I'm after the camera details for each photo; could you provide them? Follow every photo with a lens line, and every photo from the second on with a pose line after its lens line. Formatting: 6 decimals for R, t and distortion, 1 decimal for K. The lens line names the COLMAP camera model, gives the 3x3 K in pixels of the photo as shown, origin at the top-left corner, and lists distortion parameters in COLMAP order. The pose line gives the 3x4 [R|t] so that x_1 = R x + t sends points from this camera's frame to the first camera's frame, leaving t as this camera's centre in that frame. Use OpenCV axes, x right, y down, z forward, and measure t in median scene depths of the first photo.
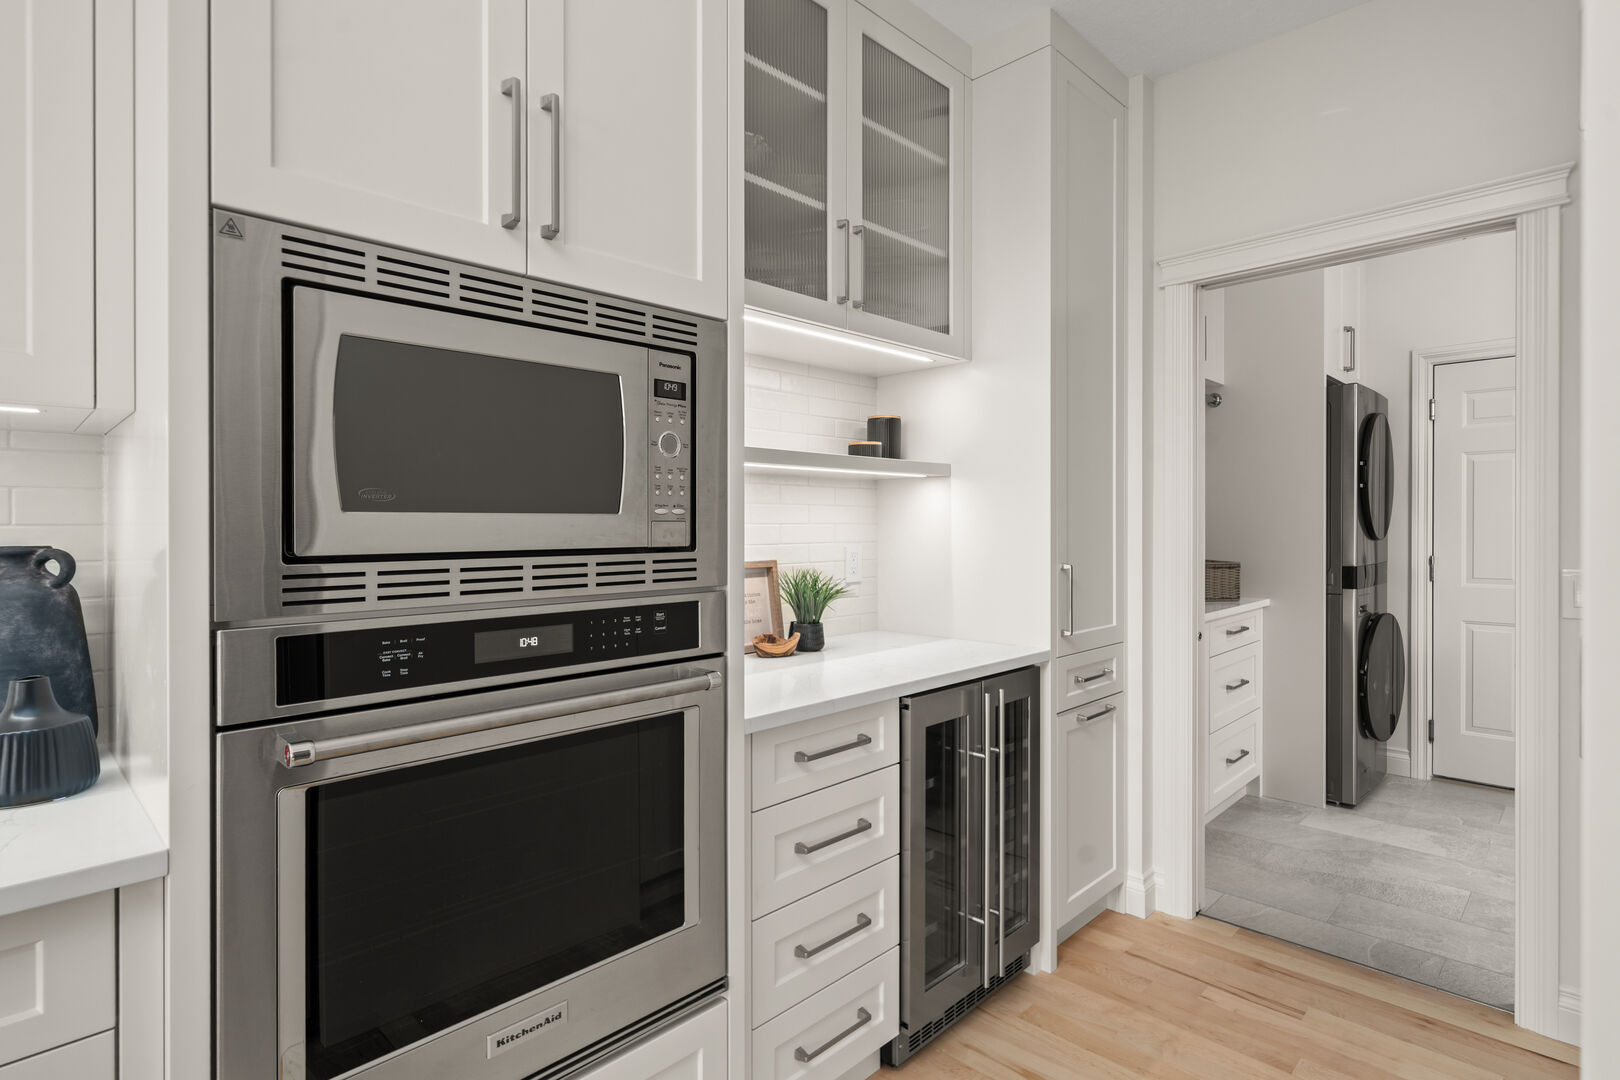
lens RADIAL K [[830.1, 0, 815.5], [0, 830.1, 528.8], [0, 0, 1]] dist [0.003054, -0.001609]
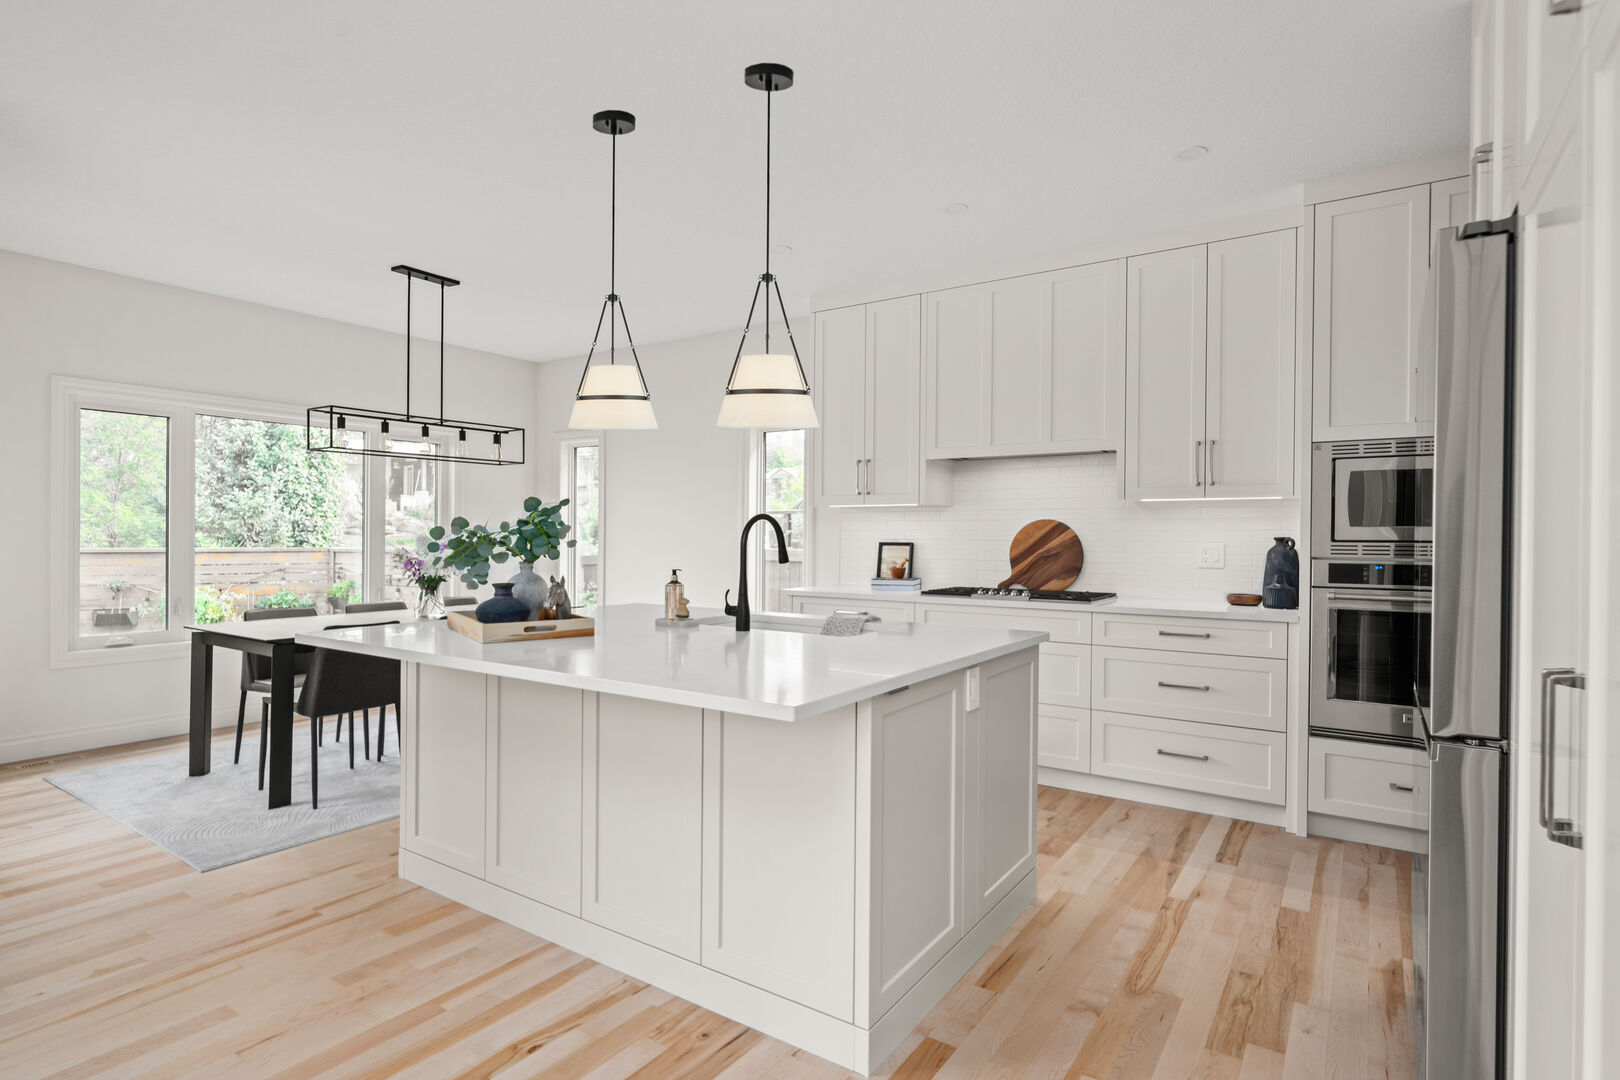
lens RADIAL K [[830.1, 0, 811.5], [0, 830.1, 535.8], [0, 0, 1]] dist [0.003054, -0.001609]
pose [[0.182242, 0.006312, -0.983233, 1.240016], [-0.010220, 0.999938, 0.004525, 0.012721], [0.983201, 0.009224, 0.182295, -0.917022]]
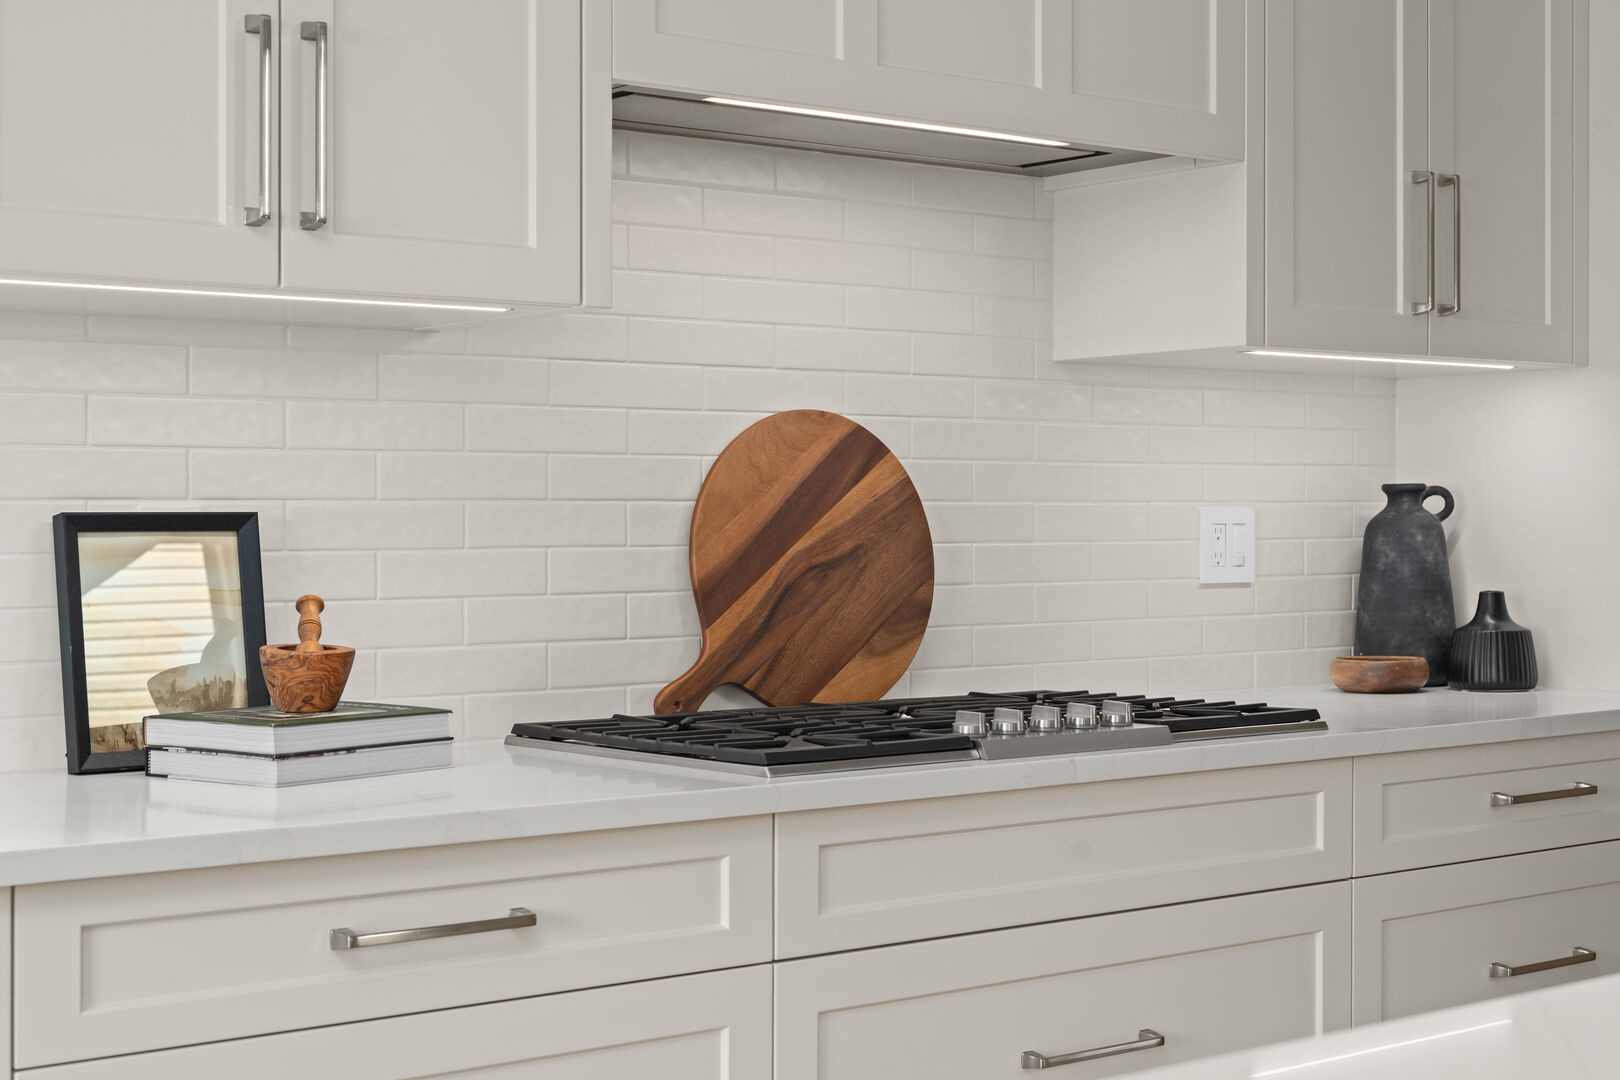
lens RADIAL K [[2489.0, 0, 810.9], [0, 2489.0, 540.2], [0, 0, 1]] dist [-0.049903, 0.000000]
pose [[0.989704, -0.005475, -0.143028, -0.816871], [0.004980, 0.999980, -0.003821, 0.066749], [0.143046, 0.003069, 0.989711, -1.544763]]
